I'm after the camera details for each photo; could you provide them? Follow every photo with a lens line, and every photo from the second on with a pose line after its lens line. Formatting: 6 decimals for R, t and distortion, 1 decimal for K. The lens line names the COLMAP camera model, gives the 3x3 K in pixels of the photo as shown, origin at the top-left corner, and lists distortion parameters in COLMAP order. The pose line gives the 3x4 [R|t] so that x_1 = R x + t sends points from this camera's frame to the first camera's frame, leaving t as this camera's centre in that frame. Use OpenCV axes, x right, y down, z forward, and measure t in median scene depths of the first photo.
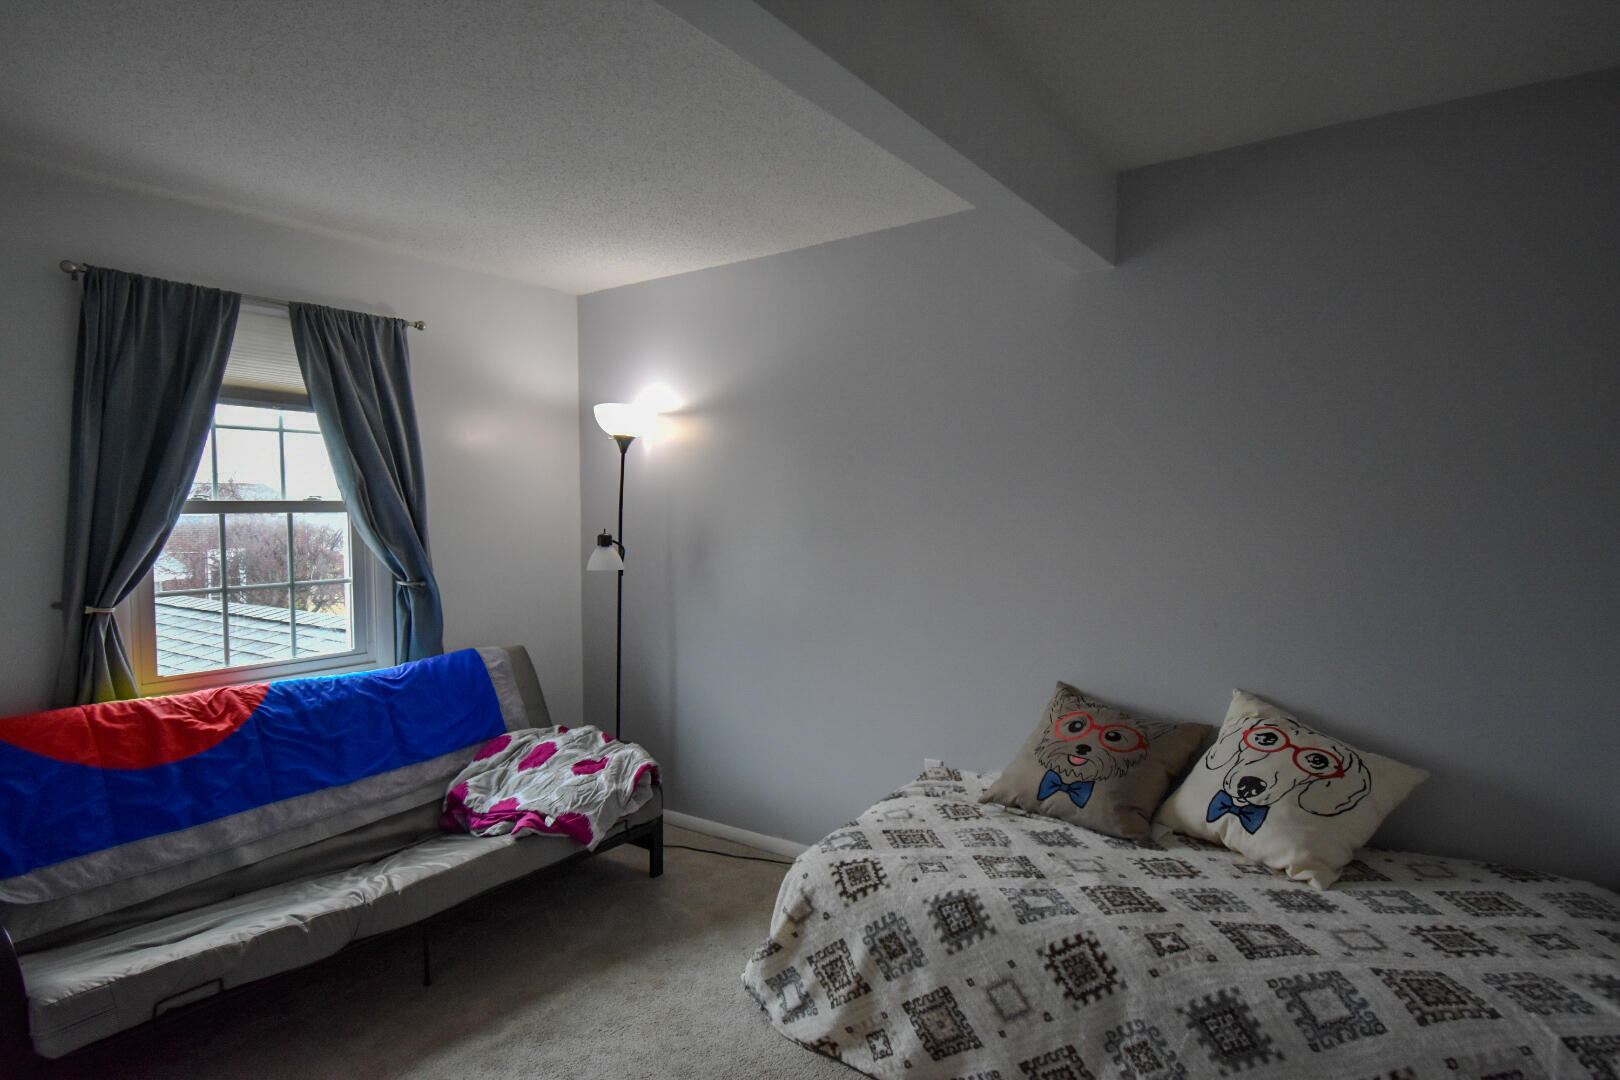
lens RADIAL K [[910.9, 0, 817.6], [0, 910.9, 538.6], [0, 0, 1]] dist [0.021678, -0.030873]
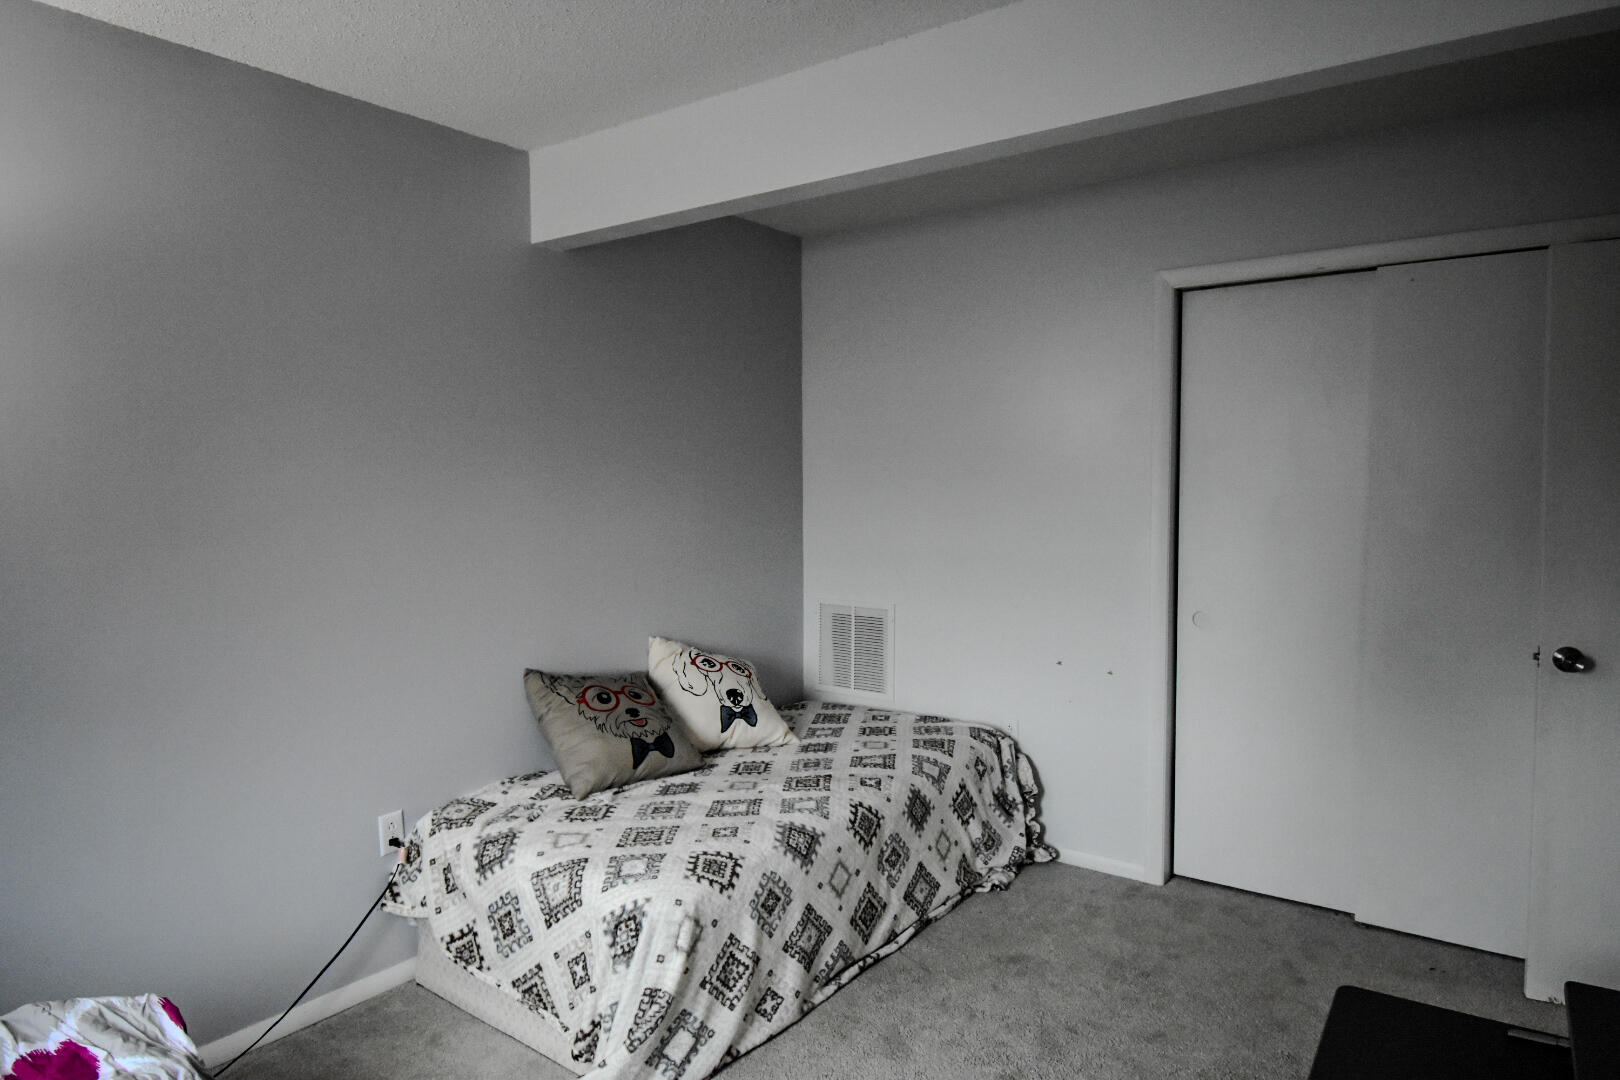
lens RADIAL K [[999.6, 0, 810.0], [0, 999.6, 540.0], [0, 0, 1]] dist [0.001969, 0.000089]
pose [[0.017371, -0.044165, 0.998873, -1.036594], [0.044510, 0.998068, 0.043355, -0.014391], [-0.998858, 0.043707, 0.019304, 0.914010]]
